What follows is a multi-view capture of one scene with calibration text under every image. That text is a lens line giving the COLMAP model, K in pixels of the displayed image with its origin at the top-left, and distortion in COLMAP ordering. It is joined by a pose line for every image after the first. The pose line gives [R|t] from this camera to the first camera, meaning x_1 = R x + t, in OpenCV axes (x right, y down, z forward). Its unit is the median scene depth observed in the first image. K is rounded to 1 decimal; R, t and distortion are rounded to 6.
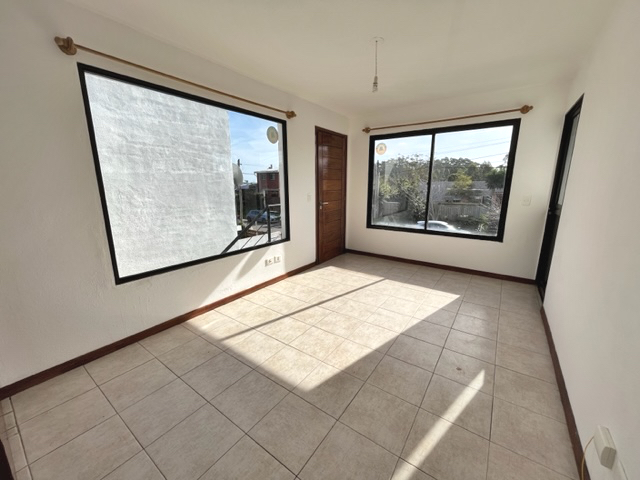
lens RADIAL K [[259.1, 0, 319.4], [0, 259.1, 239.9], [0, 0, 1]] dist [-0.003324, -0.000434]
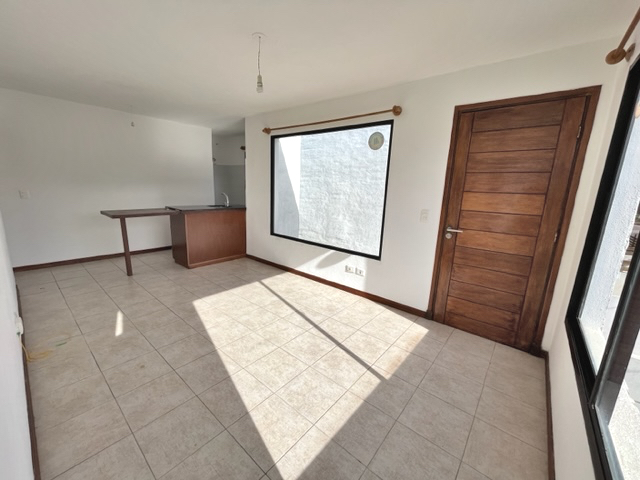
lens RADIAL K [[259.1, 0, 319.4], [0, 259.1, 239.9], [0, 0, 1]] dist [-0.003324, -0.000434]
pose [[-0.077562, 0.203864, -0.975922, 0.923145], [-0.247482, 0.944296, 0.216926, -0.253559], [0.965783, 0.258349, -0.022789, 1.046044]]
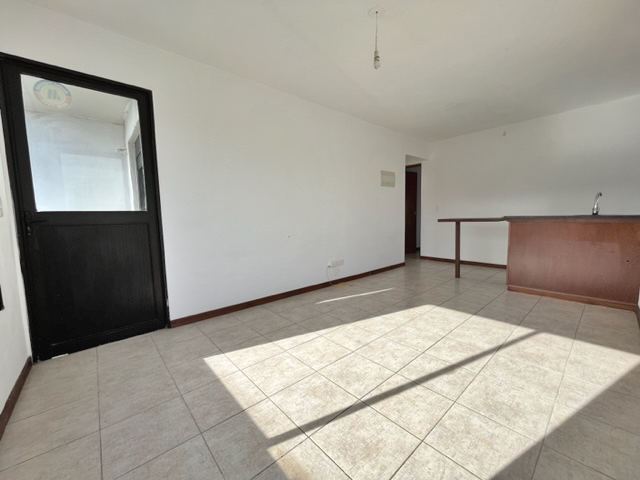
lens RADIAL K [[259.1, 0, 319.4], [0, 259.1, 239.9], [0, 0, 1]] dist [-0.003324, -0.000434]
pose [[-0.973885, 0.002936, 0.227021, 0.158972], [0.071031, 0.953662, 0.292376, -0.222581], [-0.215643, 0.300867, -0.928966, 1.551213]]
